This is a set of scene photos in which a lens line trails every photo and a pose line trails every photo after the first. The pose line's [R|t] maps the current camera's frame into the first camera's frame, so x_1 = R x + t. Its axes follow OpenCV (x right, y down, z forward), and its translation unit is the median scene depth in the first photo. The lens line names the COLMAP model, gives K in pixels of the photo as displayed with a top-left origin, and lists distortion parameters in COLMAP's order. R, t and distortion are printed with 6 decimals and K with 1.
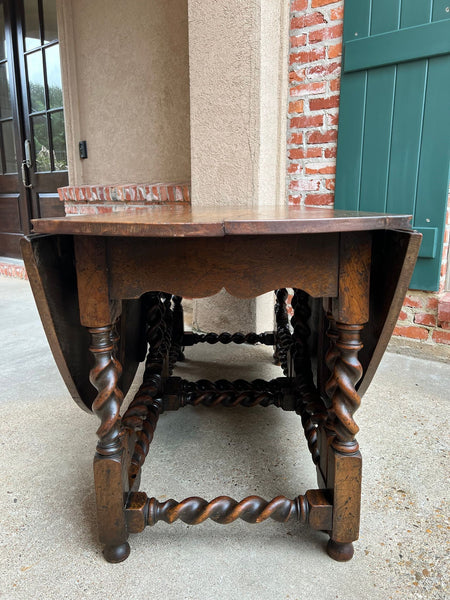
lens RADIAL K [[454.7, 0, 229.9], [0, 454.7, 299.7], [0, 0, 1]] dist [0.045070, -0.057128]
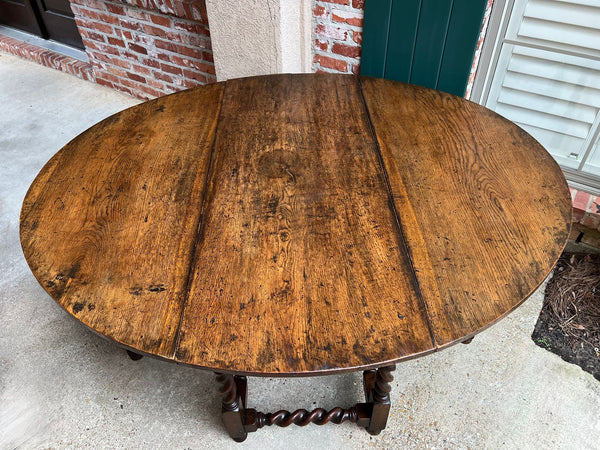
lens RADIAL K [[454.7, 0, 301.3], [0, 454.7, 228.1], [0, 0, 1]] dist [0.045070, -0.057128]
pose [[0.997647, -0.060021, 0.033147, 0.048096], [0.034846, 0.860184, 0.508792, -0.397088], [-0.059051, -0.506439, 0.860251, -0.007629]]
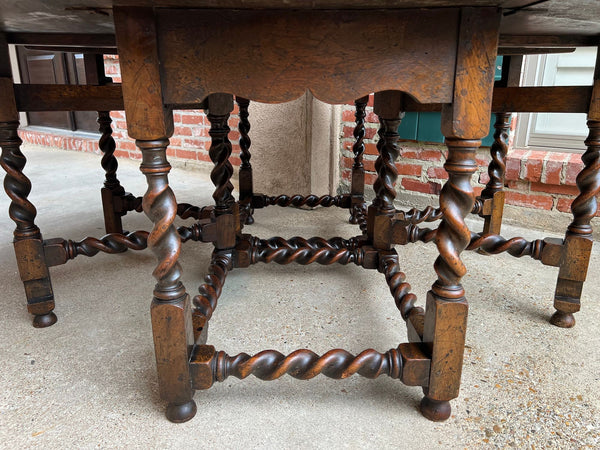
lens RADIAL K [[454.7, 0, 302.6], [0, 454.7, 230.2], [0, 0, 1]] dist [0.045070, -0.057128]
pose [[0.999379, -0.003032, 0.035119, 0.008678], [-0.000448, 0.995121, 0.098664, 0.050860], [-0.035247, -0.098618, 0.994501, 0.067986]]
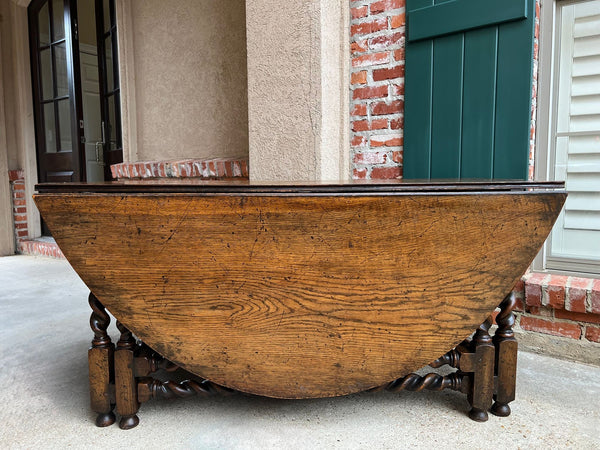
lens RADIAL K [[454.7, 0, 299.2], [0, 454.7, 222.7], [0, 0, 1]] dist [0.045070, -0.057128]
pose [[0.999844, -0.011129, 0.013717, 0.004273], [0.012635, 0.993274, -0.115097, -0.014577], [-0.012344, 0.115252, 0.993260, 0.093480]]
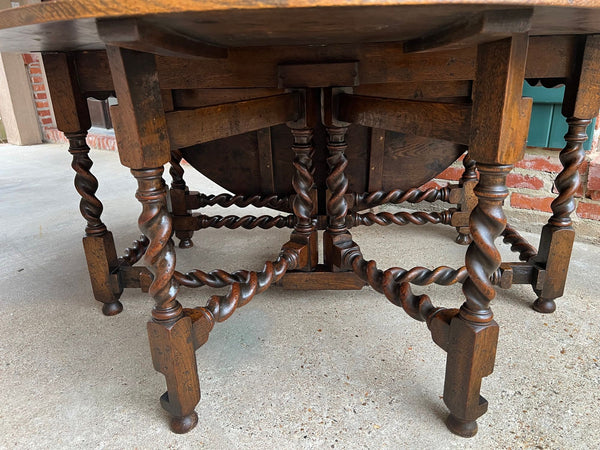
lens RADIAL K [[454.7, 0, 302.4], [0, 454.7, 228.9], [0, 0, 1]] dist [0.045070, -0.057128]
pose [[0.997681, -0.011577, -0.067076, 0.031552], [0.020619, 0.990531, 0.135731, -0.002279], [0.064870, -0.136799, 0.988473, 0.187894]]
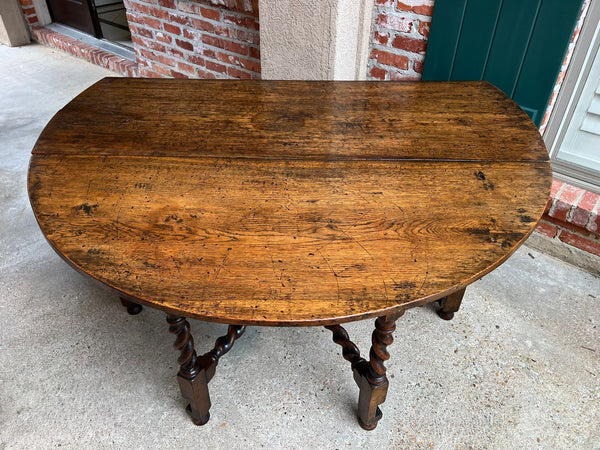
lens RADIAL K [[454.7, 0, 296.5], [0, 454.7, 230.3], [0, 0, 1]] dist [0.045070, -0.057128]
pose [[0.998078, 0.039074, -0.048102, 0.042739], [-0.013813, 0.896923, 0.441970, -0.286945], [0.060413, -0.440456, 0.895739, 0.080742]]
